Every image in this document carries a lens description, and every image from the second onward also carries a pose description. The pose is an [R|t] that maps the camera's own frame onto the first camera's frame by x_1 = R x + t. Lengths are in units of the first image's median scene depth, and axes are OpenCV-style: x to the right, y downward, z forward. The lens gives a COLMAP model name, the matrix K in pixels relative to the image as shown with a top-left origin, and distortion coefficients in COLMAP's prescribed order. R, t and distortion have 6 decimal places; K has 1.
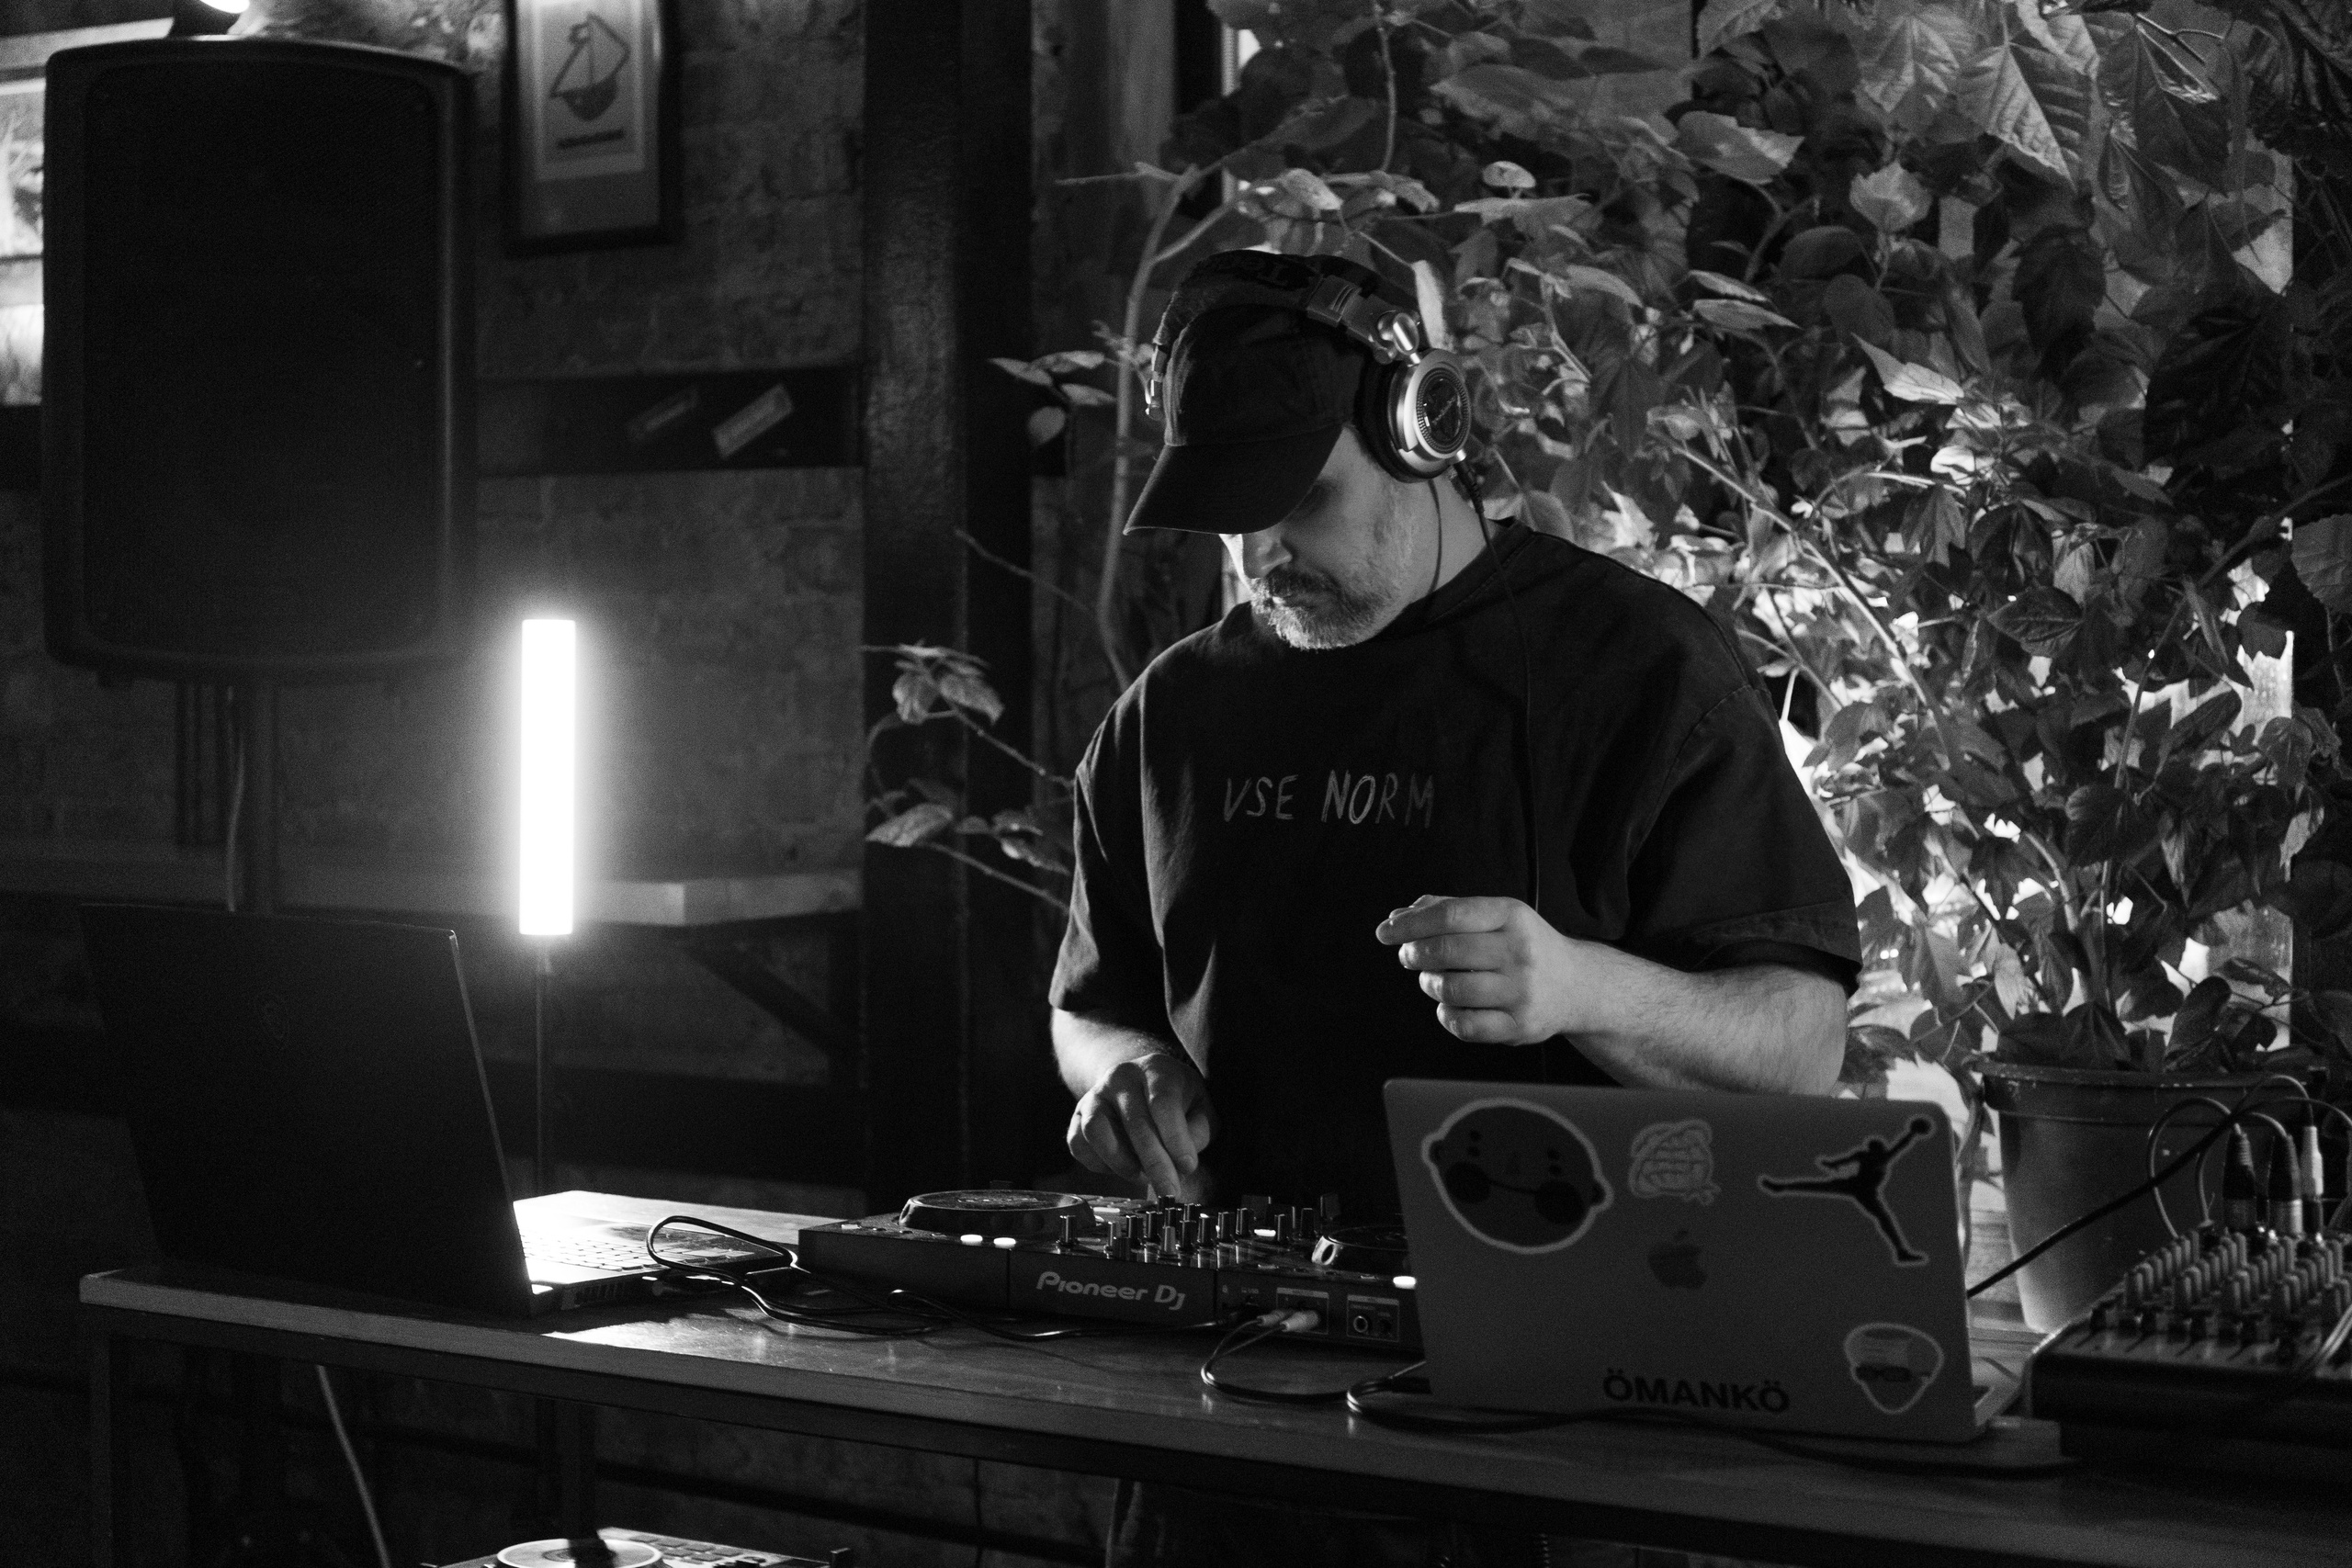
lens RADIAL K [[3985.2, 0, 1176.1], [0, 3985.2, 784.9], [0, 0, 1]] dist [-0.046405, 0.000000]
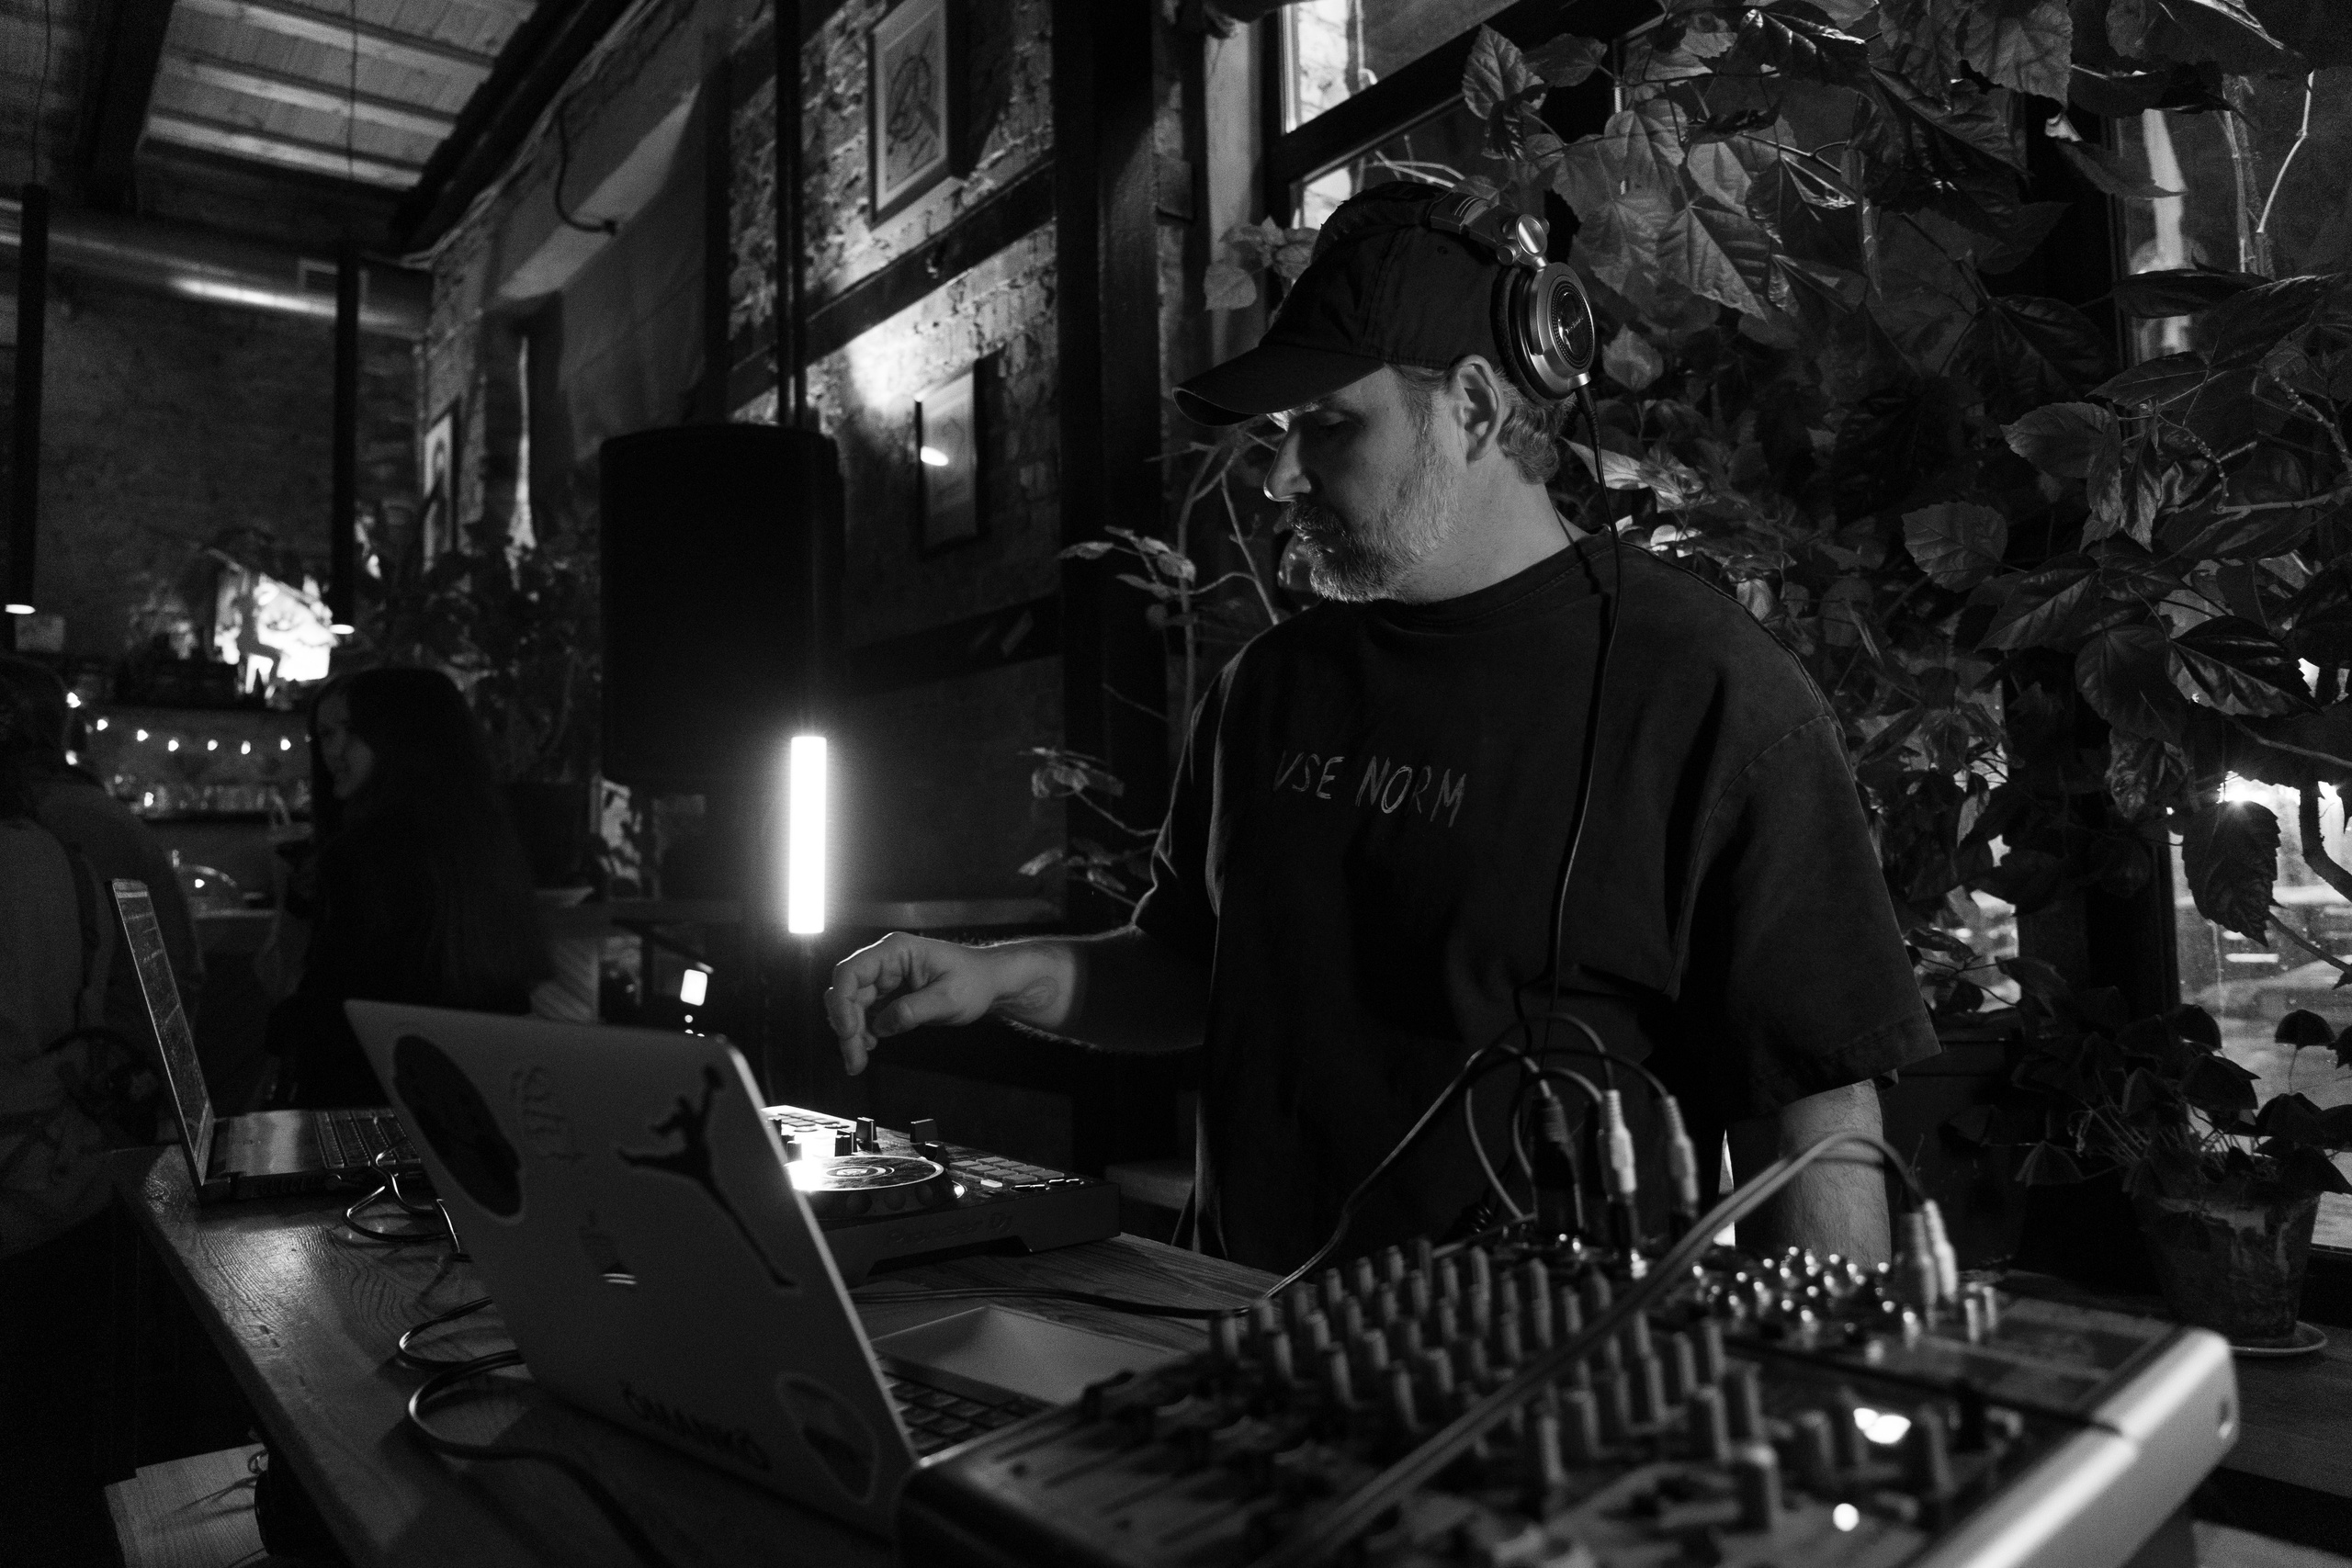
lens RADIAL K [[1551.8, 0, 1173.7], [0, 1551.8, 775.5], [0, 0, 1]] dist [-0.008839, -0.000527]
pose [[0.942293, -0.042686, -0.332056, 0.206852], [0.011279, 0.995323, -0.095942, 0.038850], [0.334598, 0.086660, 0.938368, 0.488141]]
